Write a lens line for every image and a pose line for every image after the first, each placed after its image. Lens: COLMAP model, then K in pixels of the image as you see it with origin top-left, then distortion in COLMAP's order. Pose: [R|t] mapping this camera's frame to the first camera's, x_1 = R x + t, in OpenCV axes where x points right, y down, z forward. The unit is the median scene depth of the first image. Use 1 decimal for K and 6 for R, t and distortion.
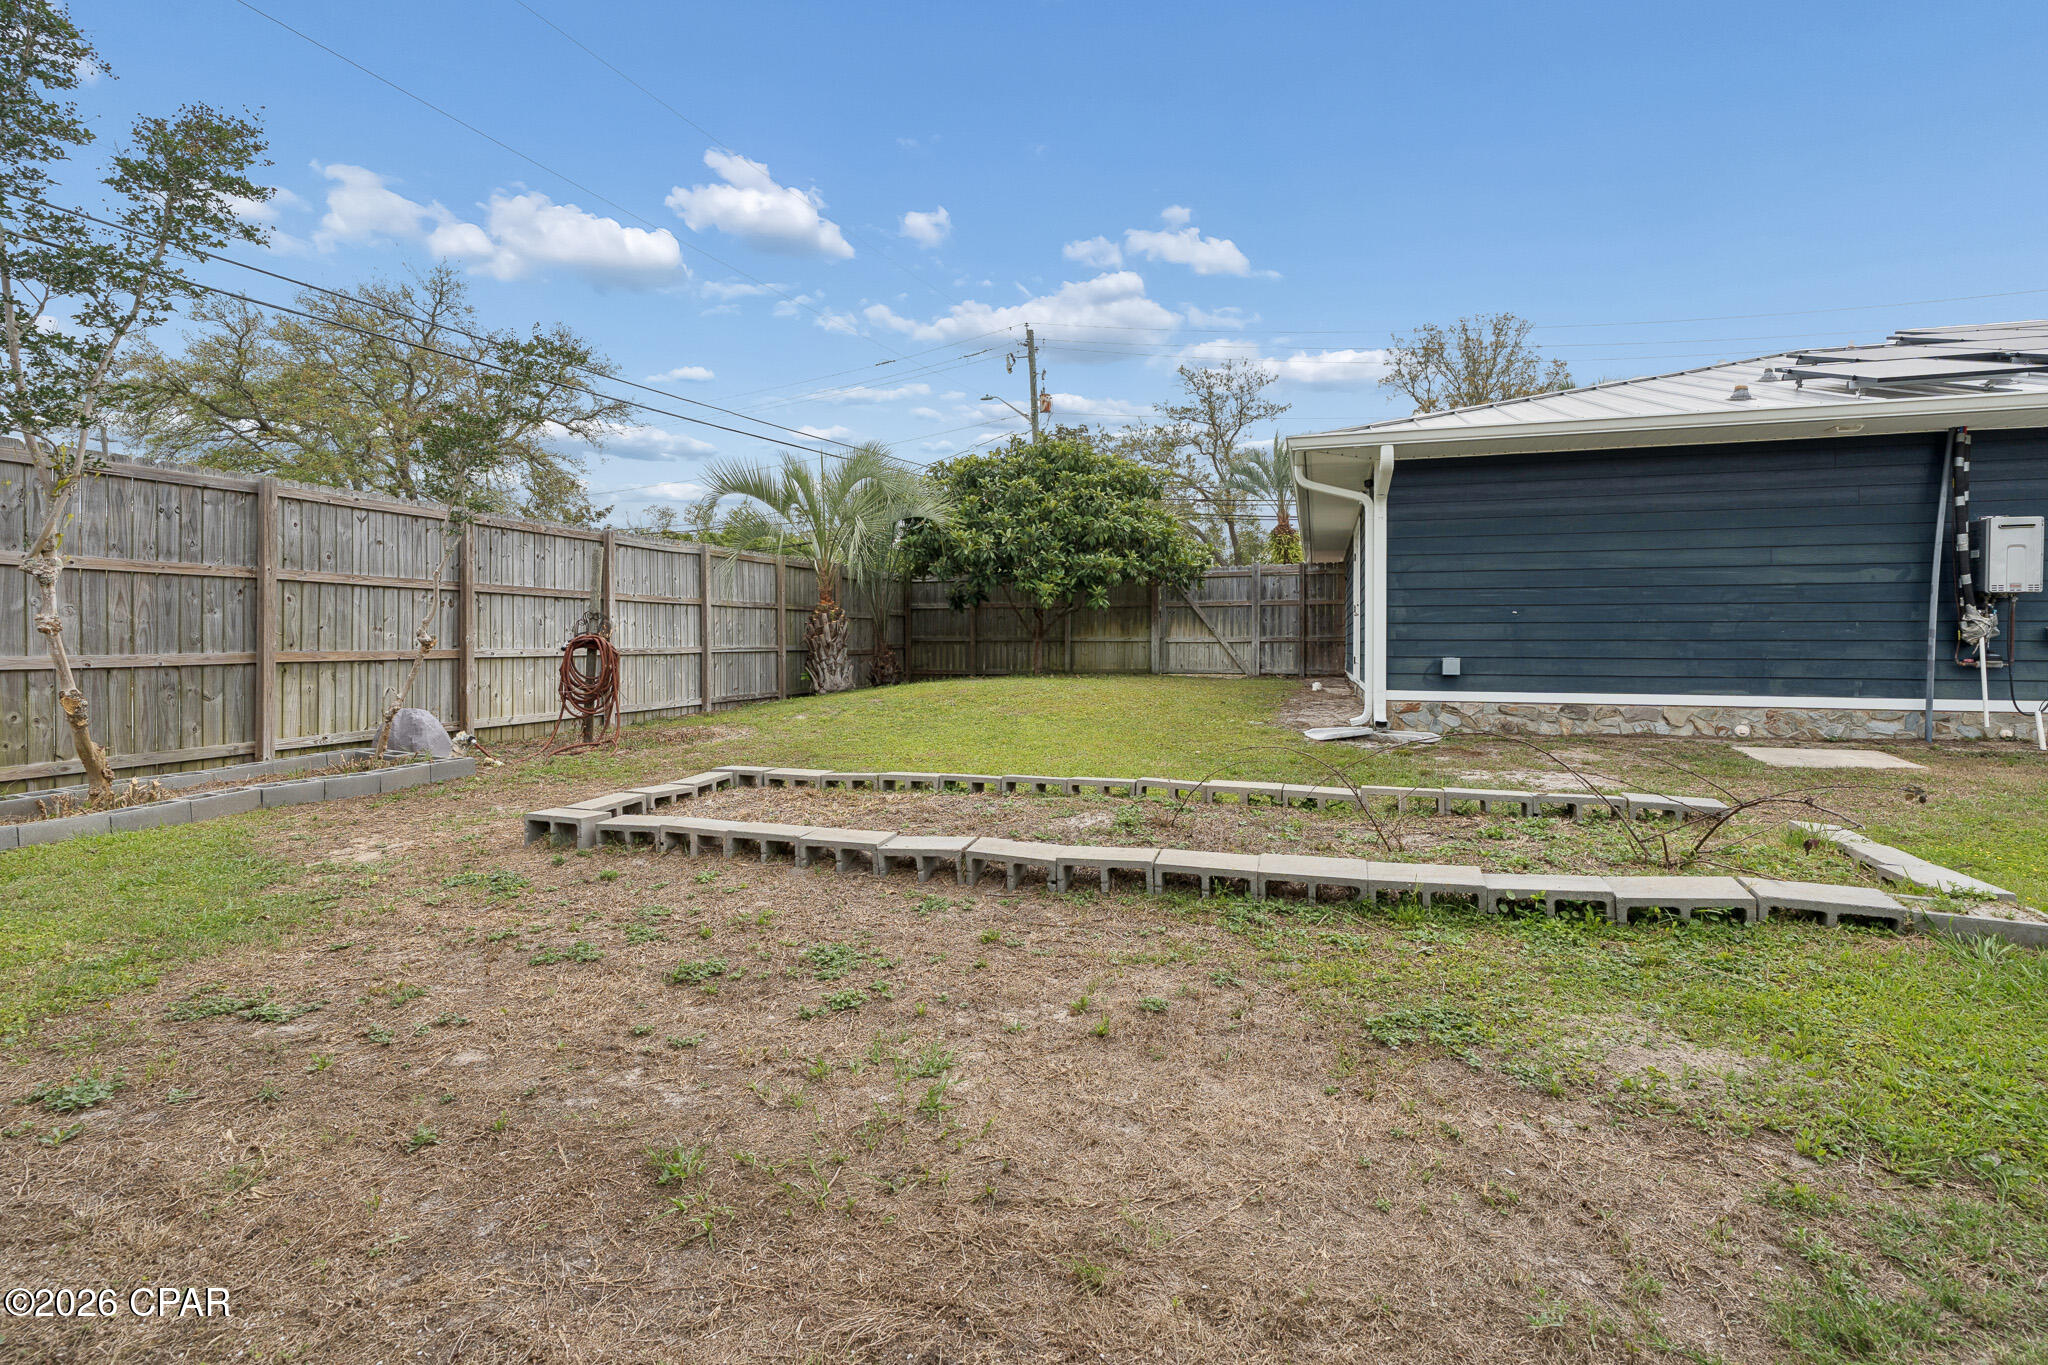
lens RADIAL K [[919.8, 0, 1009.6], [0, 919.8, 637.5], [0, 0, 1]] dist [-0.005430, 0.002667]
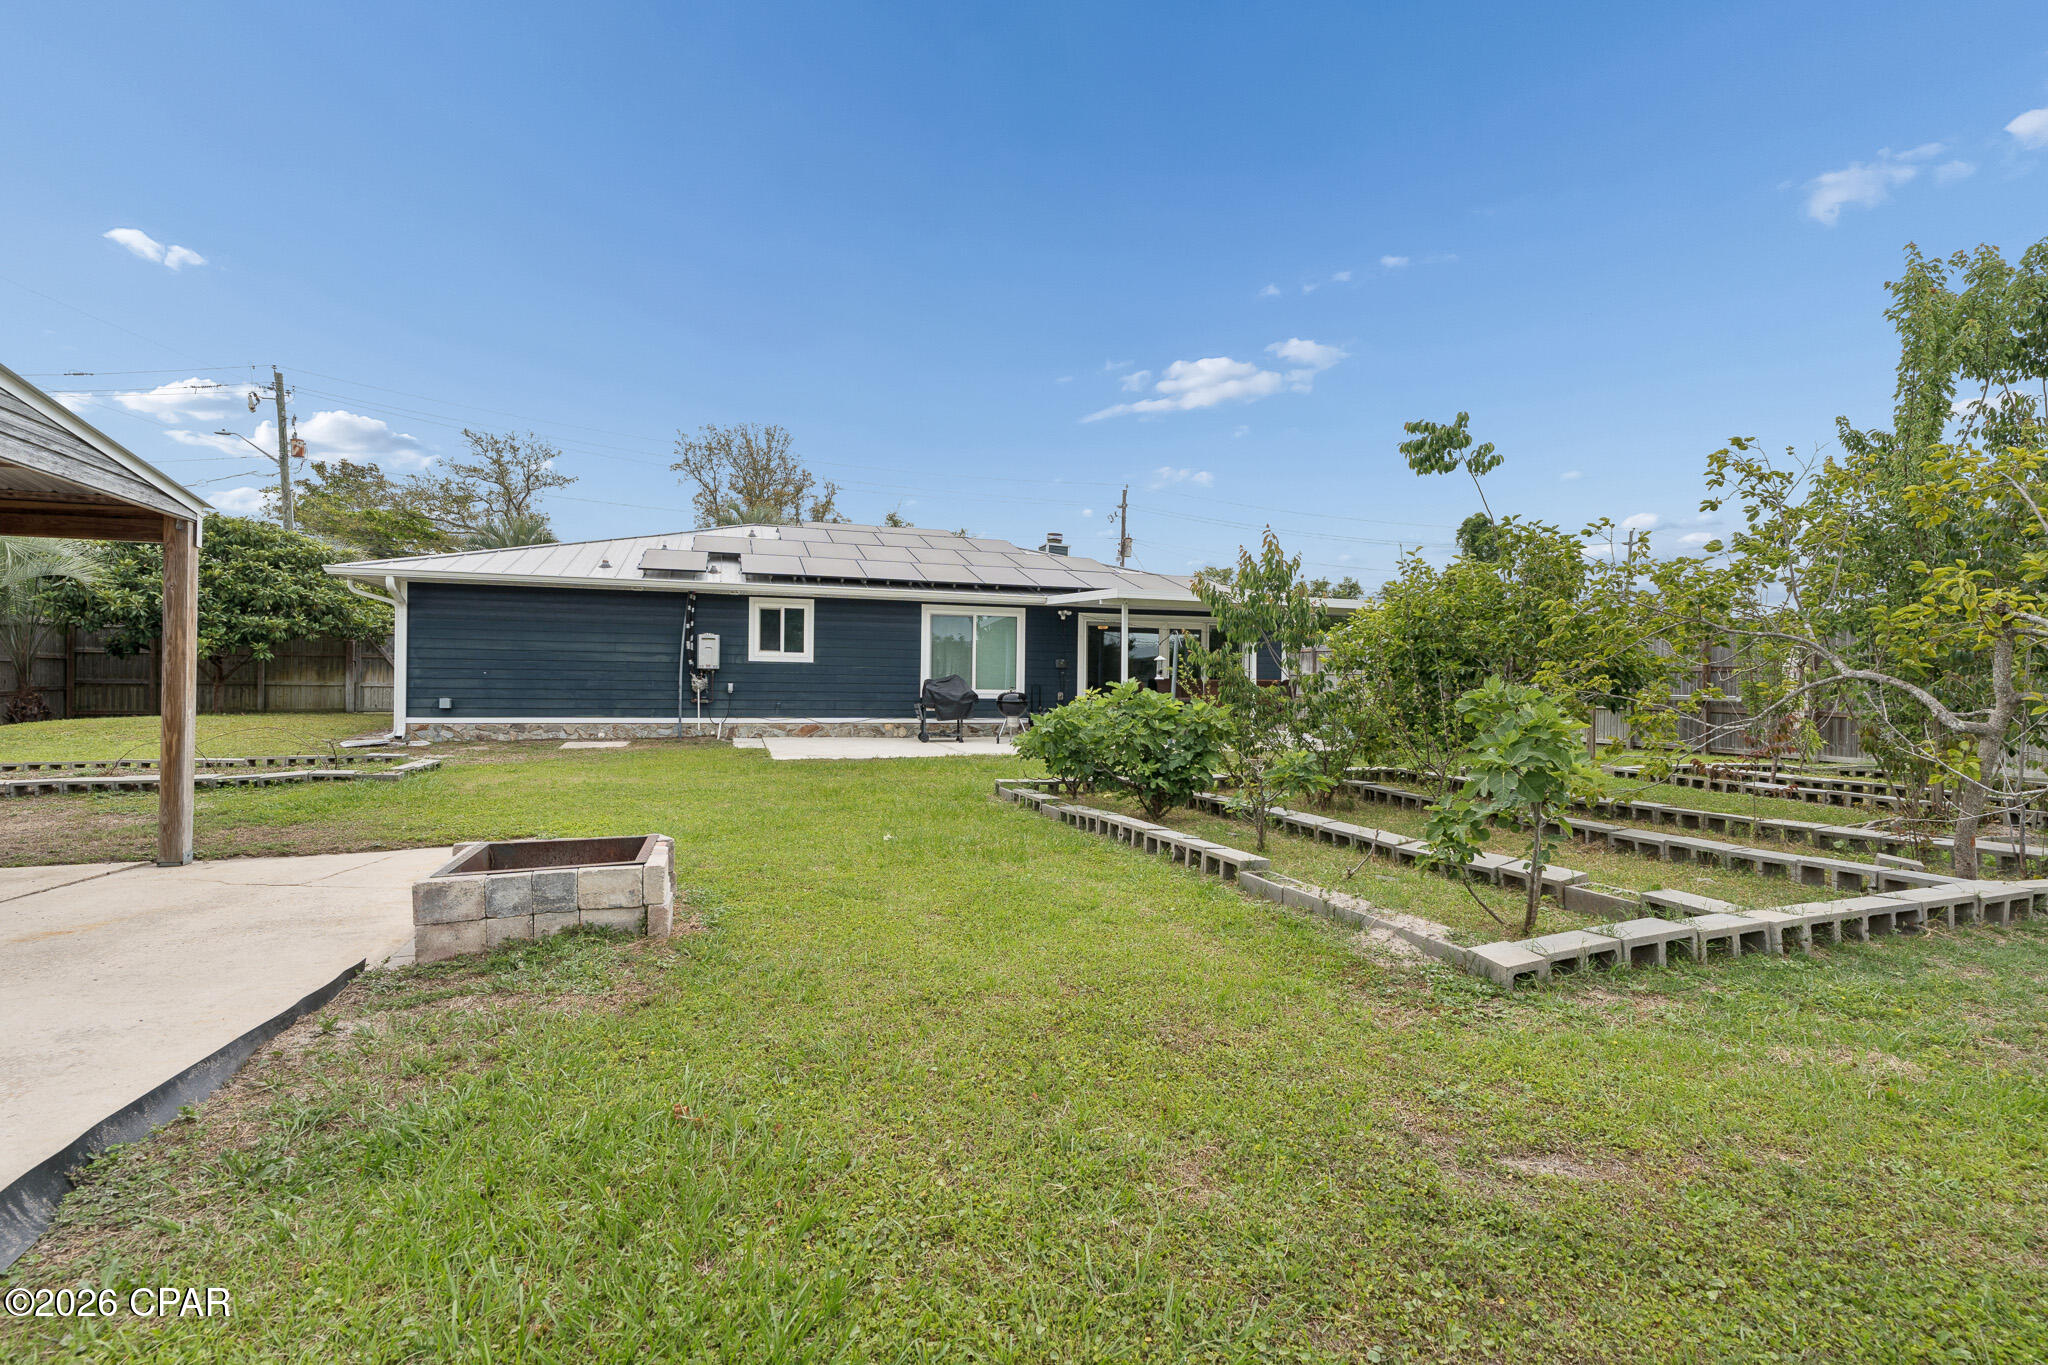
lens RADIAL K [[919.8, 0, 1005.9], [0, 919.8, 687.4], [0, 0, 1]] dist [-0.005430, 0.002667]
pose [[0.814255, 0.008411, 0.580446, 0.333094], [-0.012896, 0.999910, 0.003601, -0.018402], [-0.580364, -0.010417, 0.814291, -1.031241]]
